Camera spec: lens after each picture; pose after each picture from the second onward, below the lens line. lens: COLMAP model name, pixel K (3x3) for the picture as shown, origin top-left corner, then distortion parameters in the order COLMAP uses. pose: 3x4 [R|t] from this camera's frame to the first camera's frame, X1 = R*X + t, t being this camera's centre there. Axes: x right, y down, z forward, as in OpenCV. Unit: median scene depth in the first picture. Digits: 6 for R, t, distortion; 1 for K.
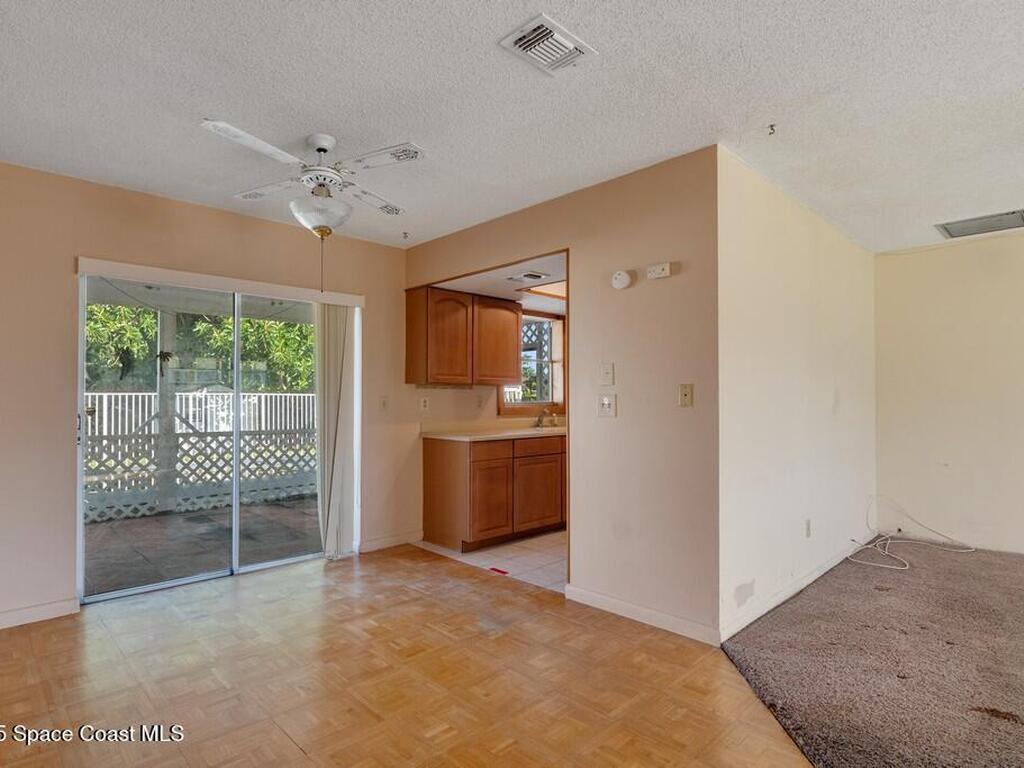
lens RADIAL K [[561.0, 0, 493.8], [0, 561.0, 398.1], [0, 0, 1]] dist [0.000956, 0.000069]
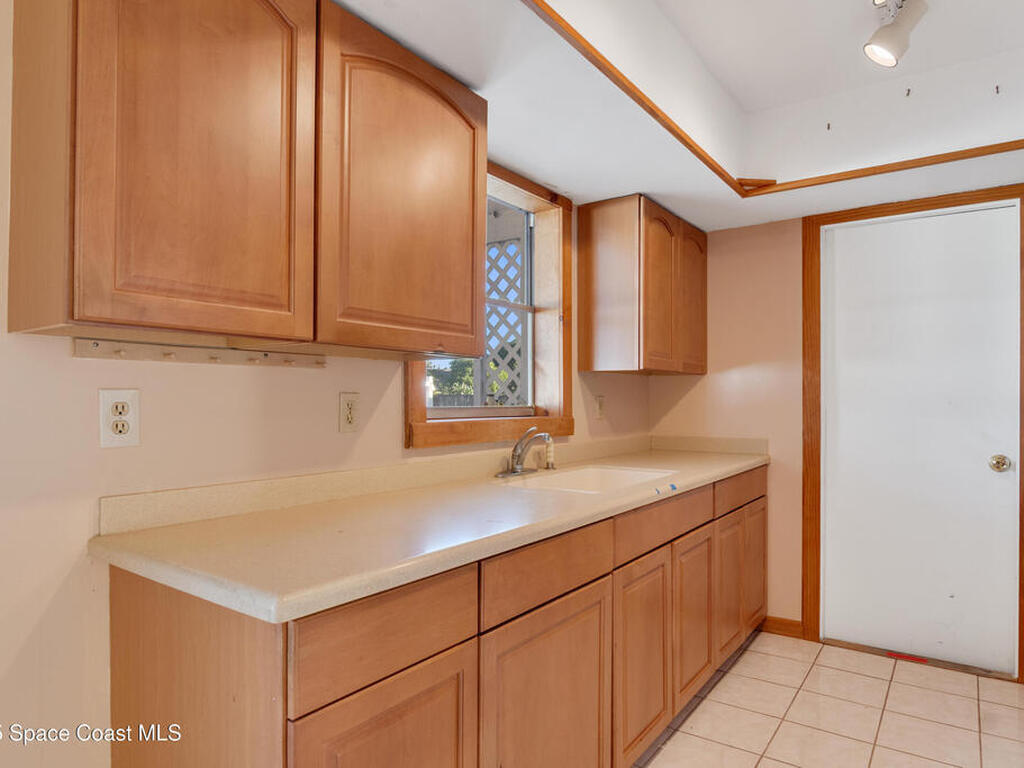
lens RADIAL K [[641.4, 0, 511.0], [0, 641.4, 395.7], [0, 0, 1]] dist [-0.004689, -0.002303]
pose [[0.980345, 0.006085, 0.197196, -0.008807], [-0.006435, 0.999979, 0.001132, -0.001679], [-0.197185, -0.002379, 0.980363, 0.703984]]
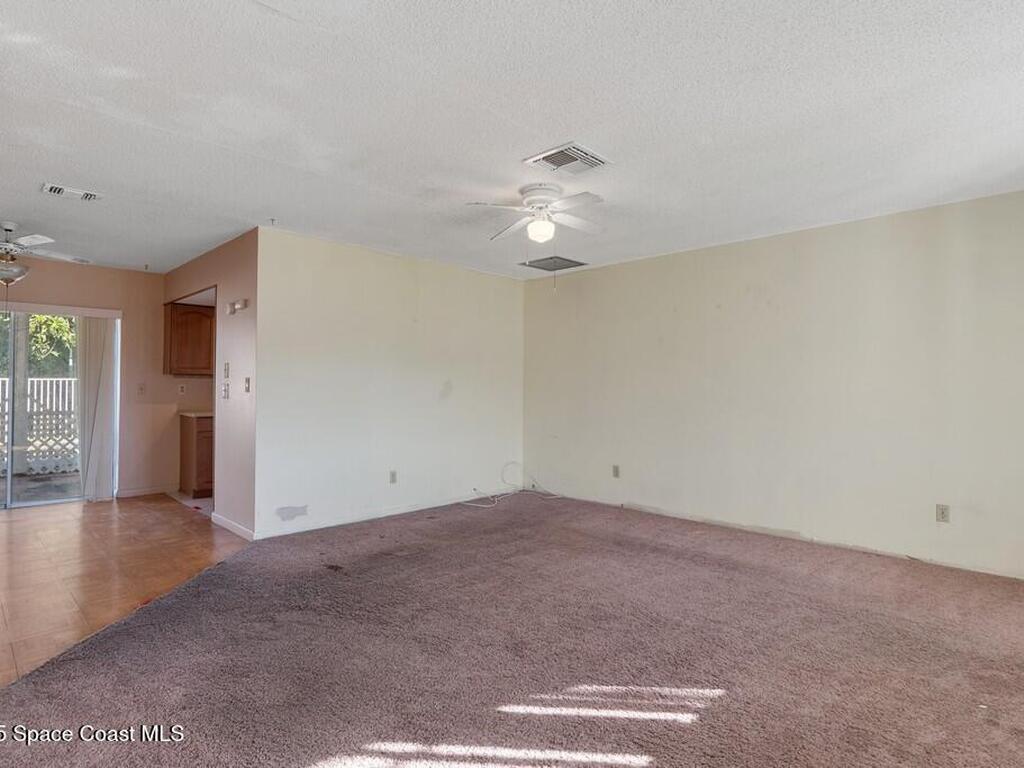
lens RADIAL K [[574.4, 0, 496.6], [0, 574.4, 386.9], [0, 0, 1]] dist [-0.003214, -0.000563]
pose [[0.999974, 0.006630, 0.002708, 0.635751], [-0.006640, 0.999971, 0.003700, -0.006051], [-0.002683, -0.003718, 0.999989, -0.374938]]
